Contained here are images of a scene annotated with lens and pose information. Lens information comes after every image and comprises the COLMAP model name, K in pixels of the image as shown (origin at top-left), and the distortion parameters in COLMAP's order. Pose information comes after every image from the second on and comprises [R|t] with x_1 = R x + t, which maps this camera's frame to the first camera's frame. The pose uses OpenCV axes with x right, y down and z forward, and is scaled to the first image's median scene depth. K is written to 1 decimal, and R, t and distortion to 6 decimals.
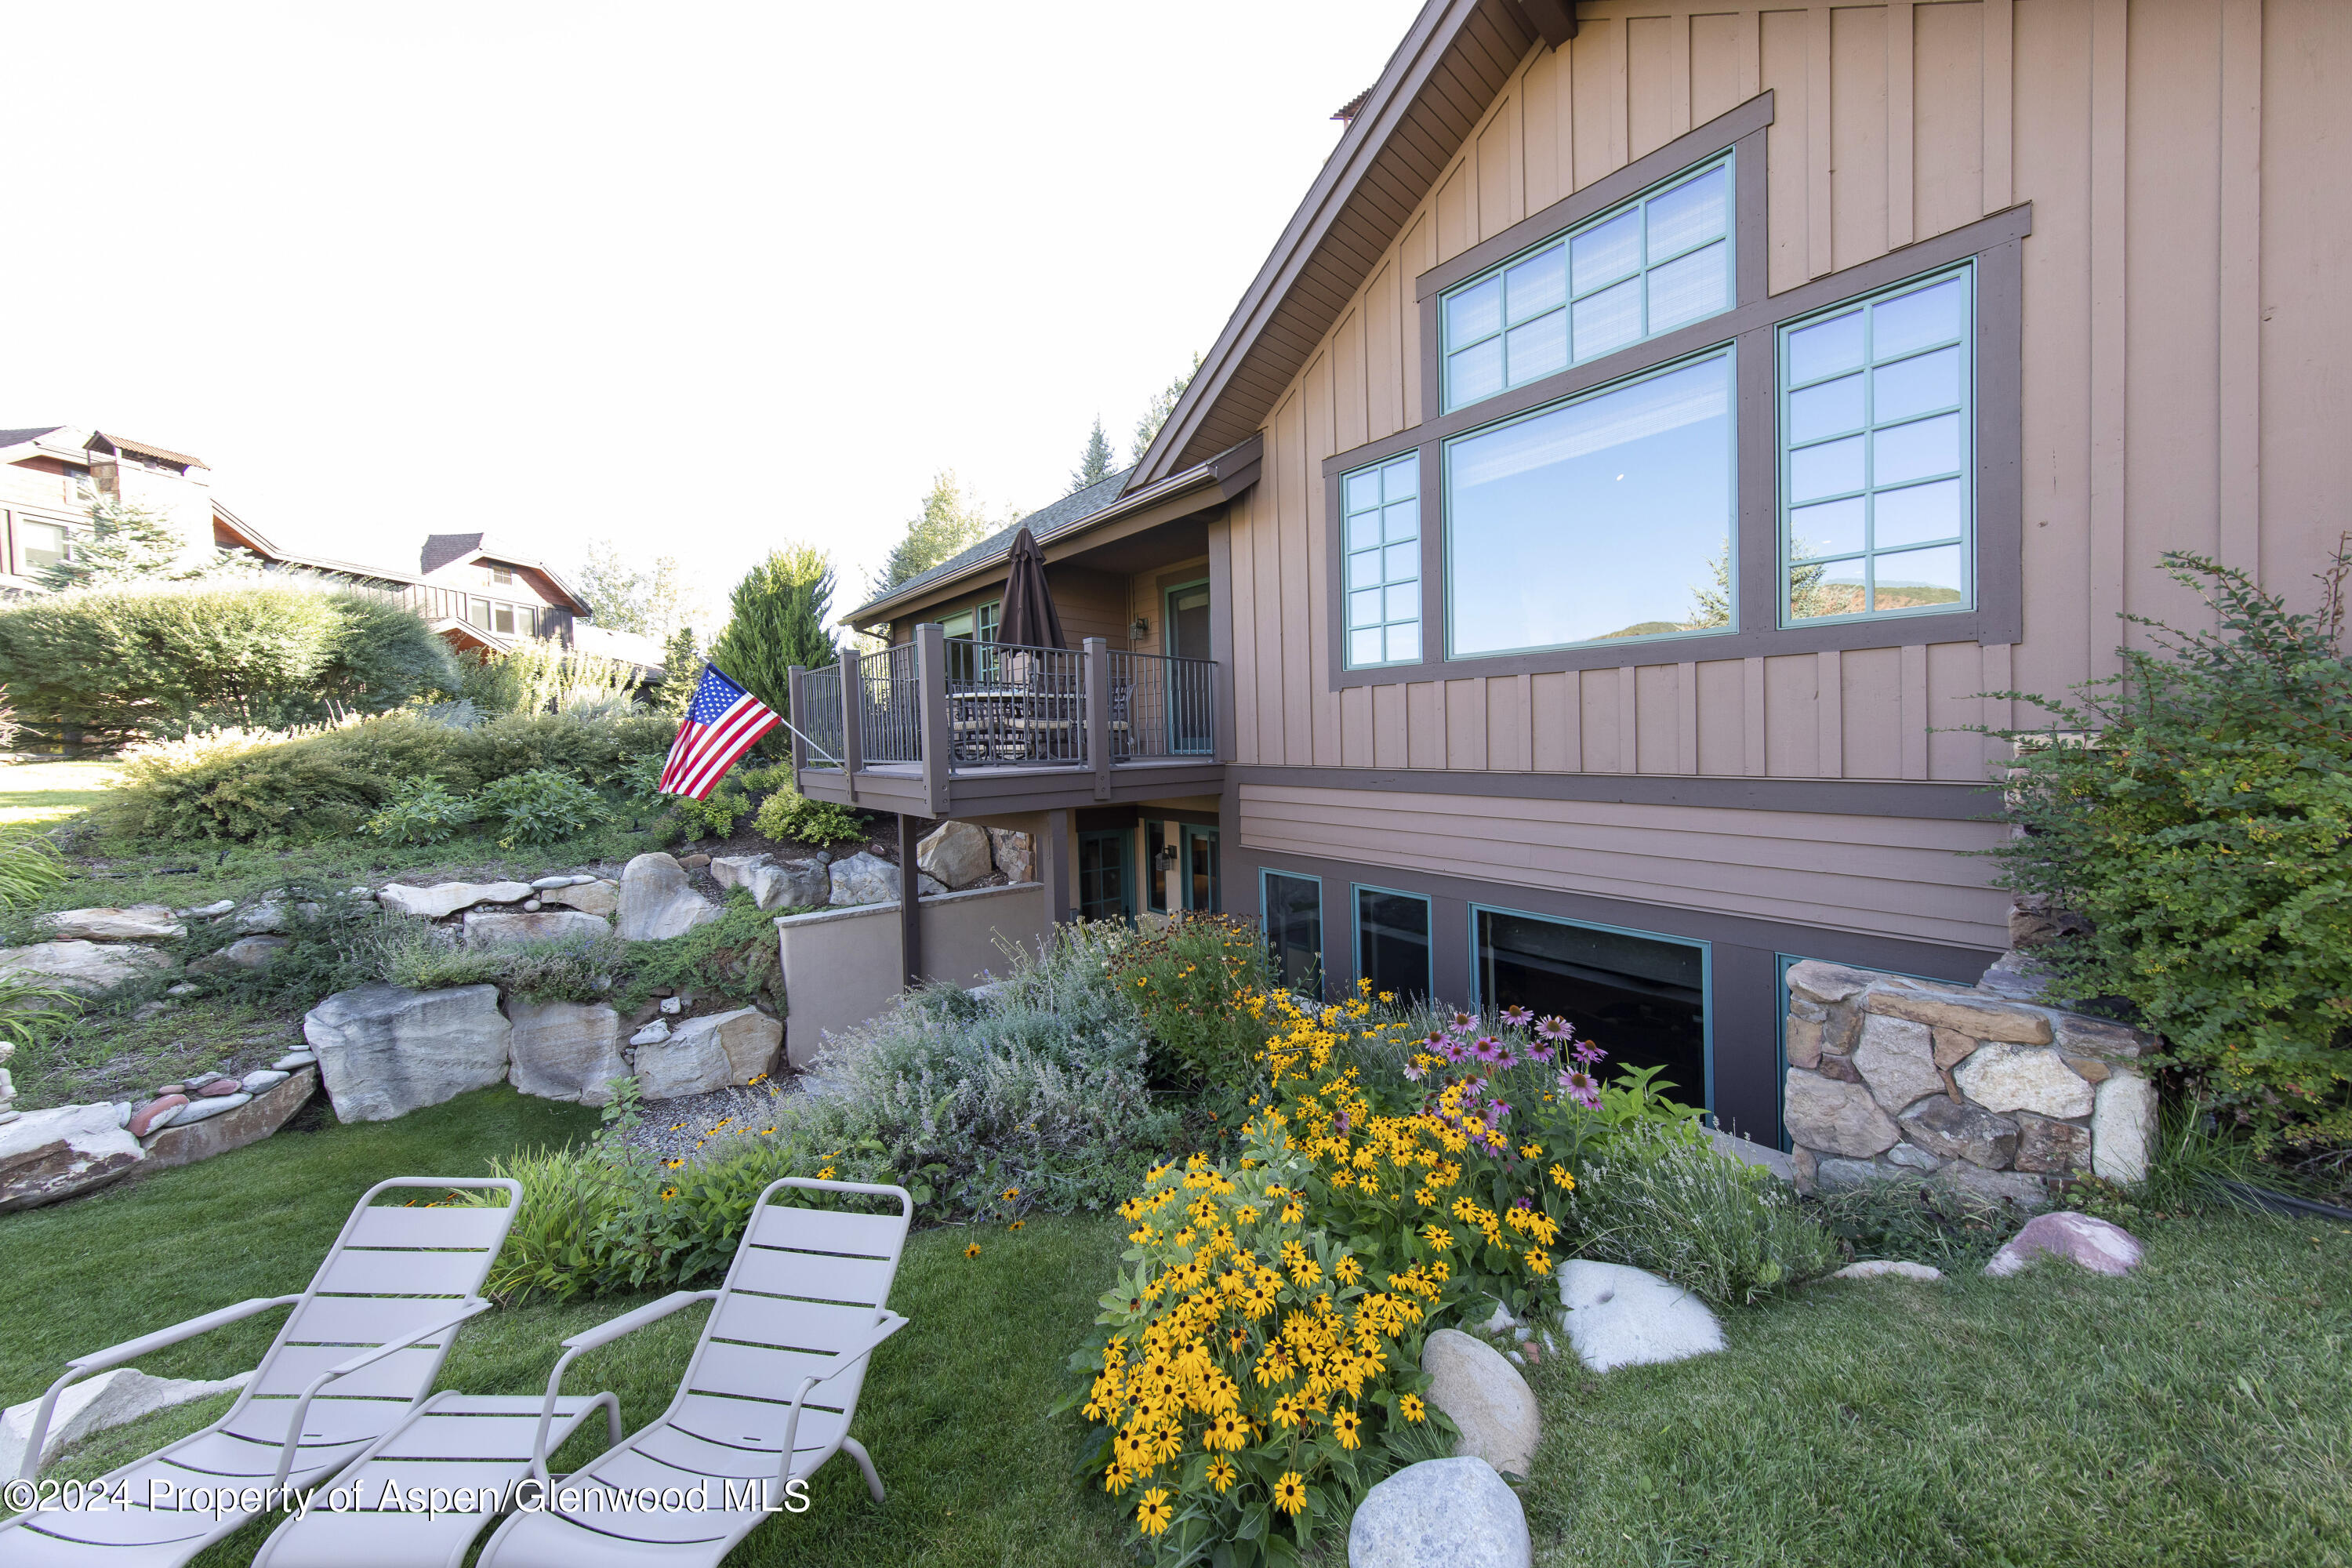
lens RADIAL K [[750.5, 0, 1191.0], [0, 750.5, 764.4], [0, 0, 1]] dist [-0.000215, -0.000267]
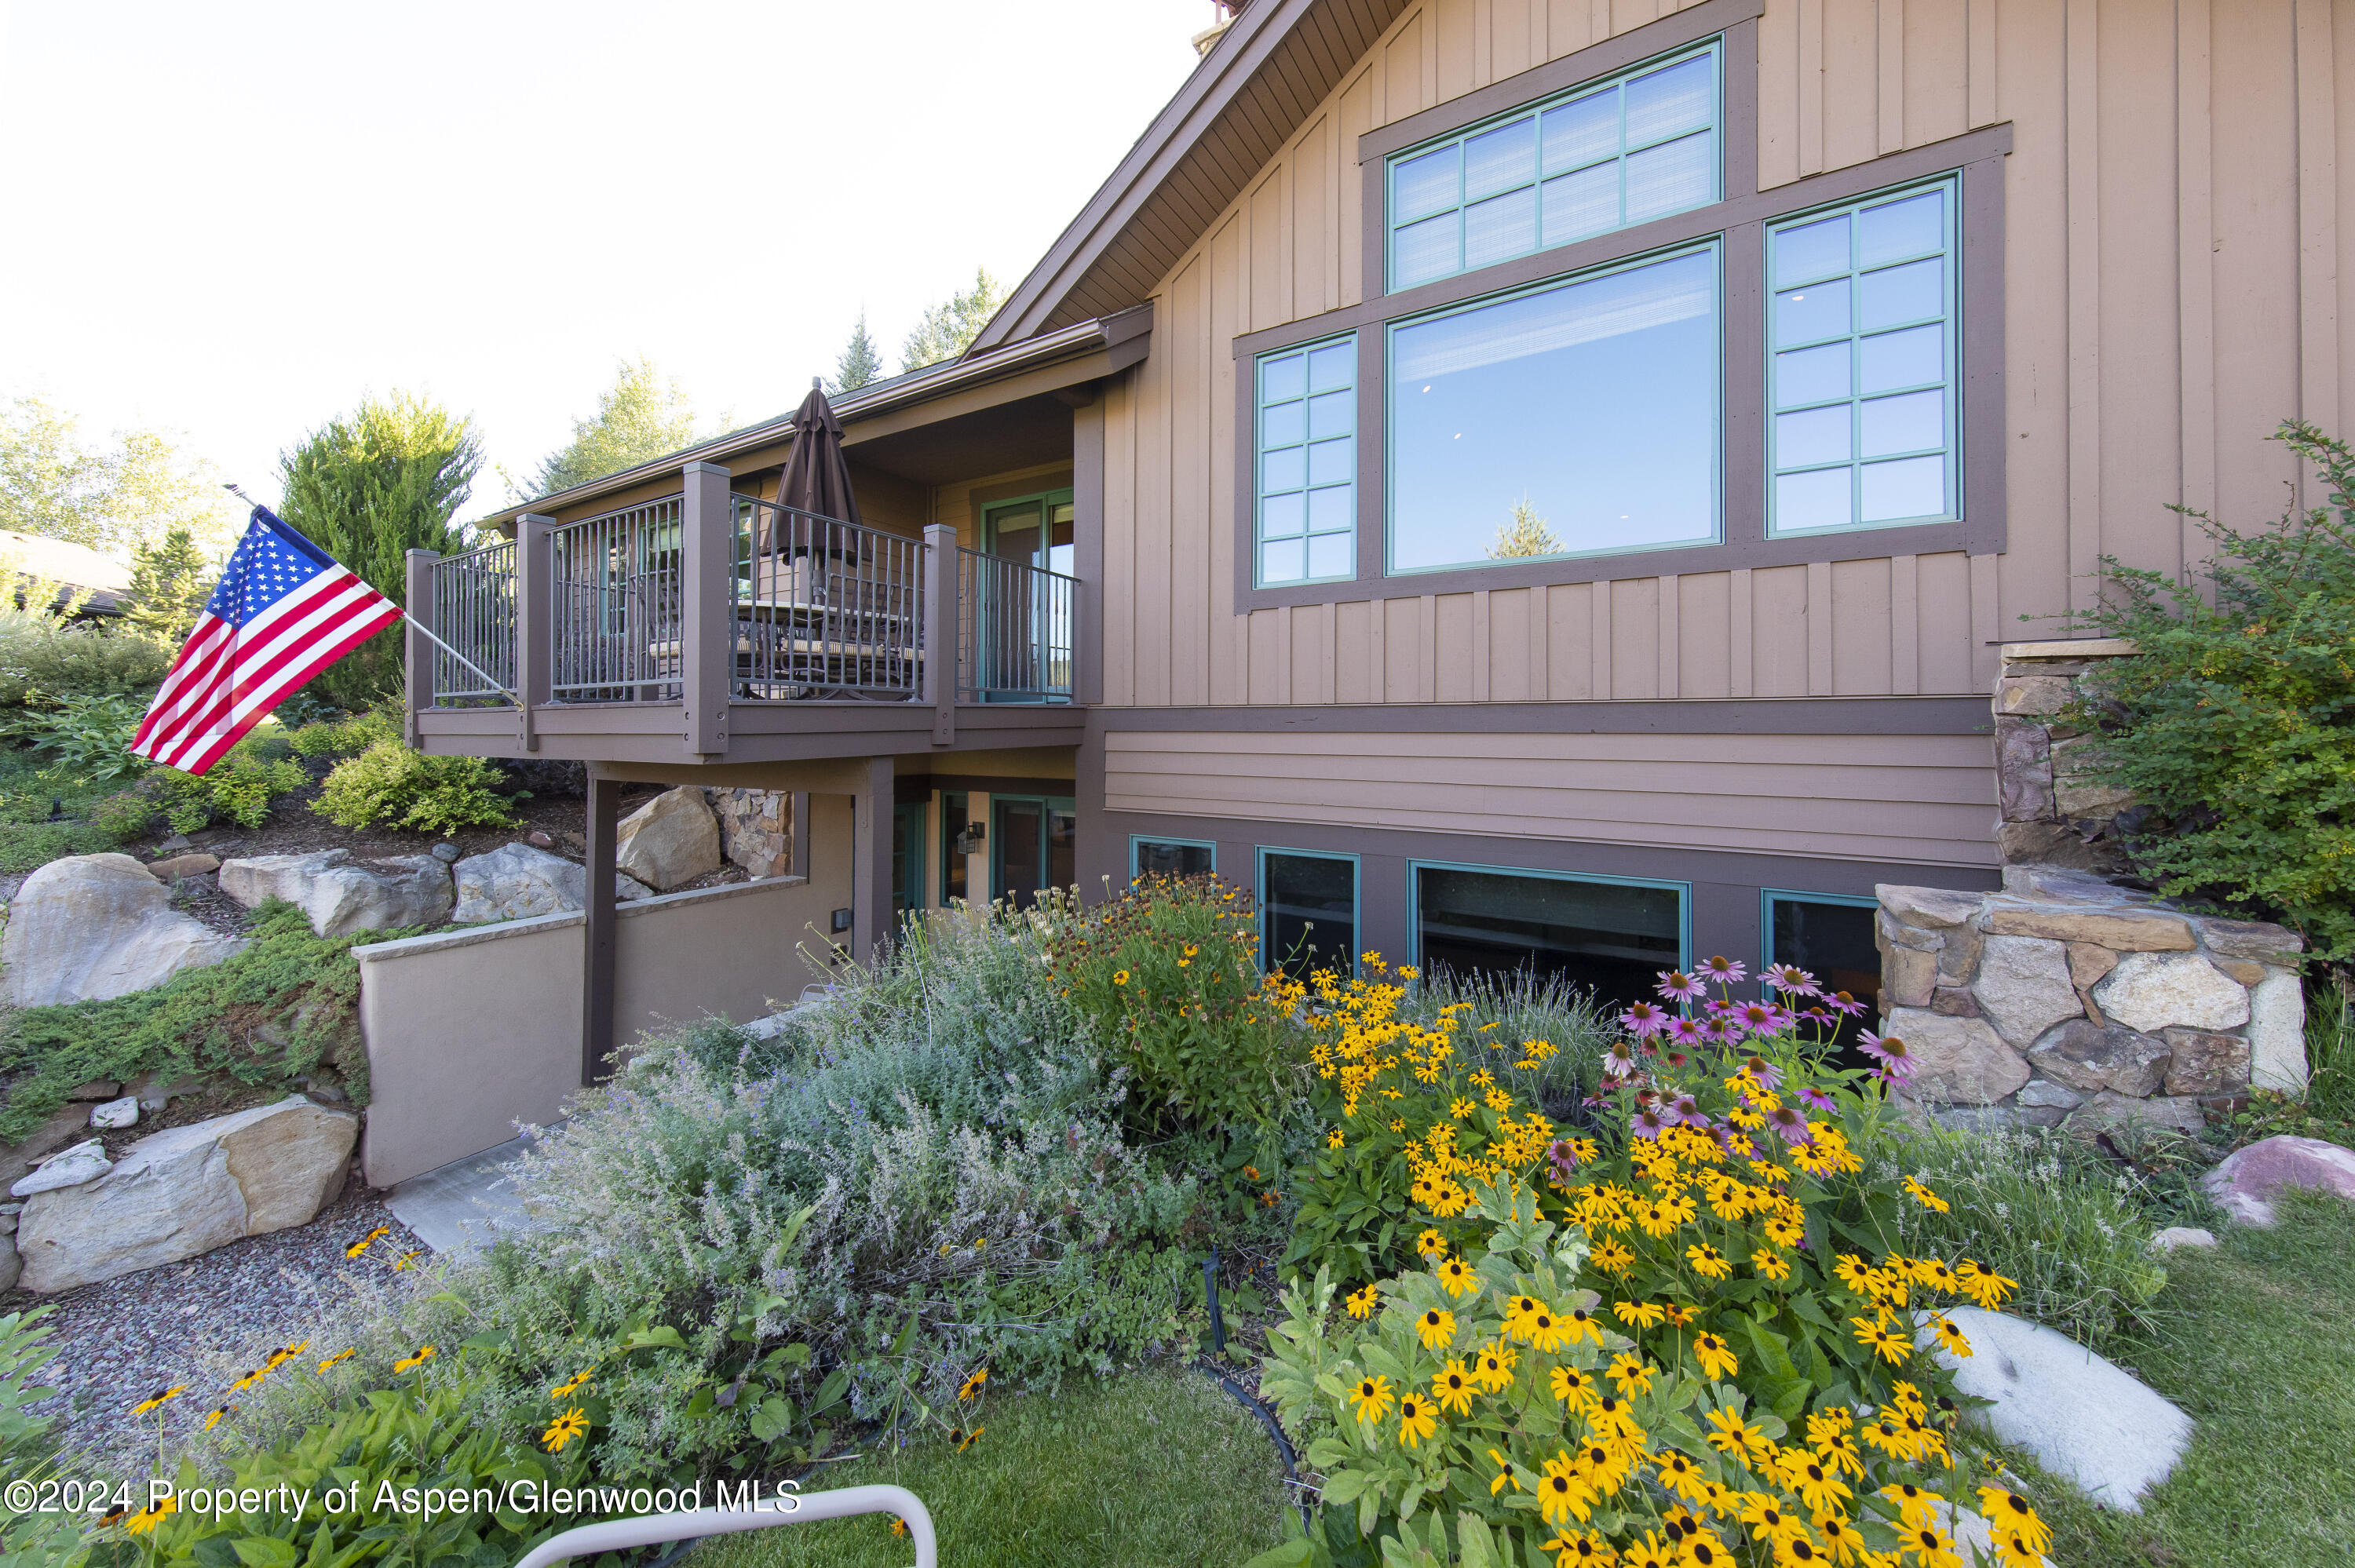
lens RADIAL K [[790.8, 0, 1175.6], [0, 790.8, 708.7], [0, 0, 1]] dist [0.001311, -0.000182]
pose [[0.949981, 0.018353, 0.311767, -0.167049], [-0.000256, 0.998317, -0.057987, 0.065219], [-0.312307, 0.055007, 0.948387, 0.218039]]
